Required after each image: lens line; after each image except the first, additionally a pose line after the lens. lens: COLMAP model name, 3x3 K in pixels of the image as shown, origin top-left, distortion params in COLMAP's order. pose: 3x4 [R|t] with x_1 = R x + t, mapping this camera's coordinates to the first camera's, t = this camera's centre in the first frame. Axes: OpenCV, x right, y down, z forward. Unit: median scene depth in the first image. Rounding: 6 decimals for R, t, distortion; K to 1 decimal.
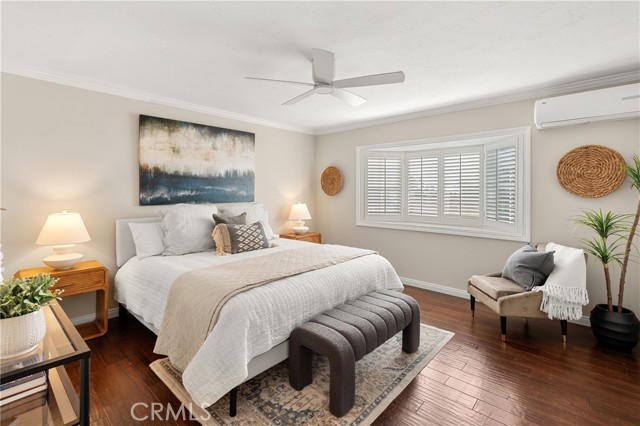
lens RADIAL K [[300.7, 0, 317.7], [0, 300.7, 194.8], [0, 0, 1]] dist [-0.004980, 0.000410]
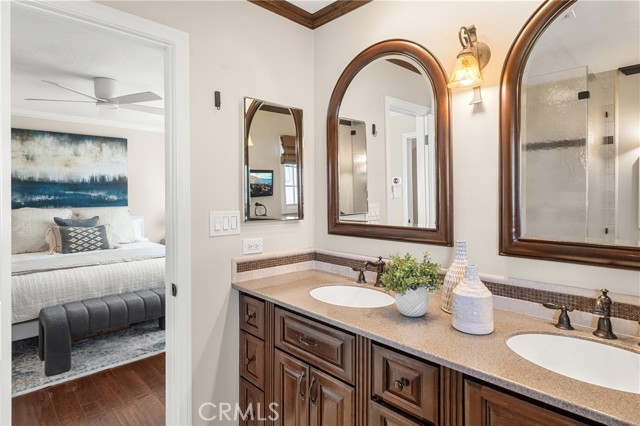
lens RADIAL K [[364.3, 0, 313.4], [0, 364.3, 198.4], [0, 0, 1]] dist [0.026997, -0.000089]
pose [[0.996231, -0.002996, -0.086684, 0.618288], [0.002797, 0.999993, -0.002412, 0.001843], [0.086691, 0.002161, 0.996233, -0.213786]]
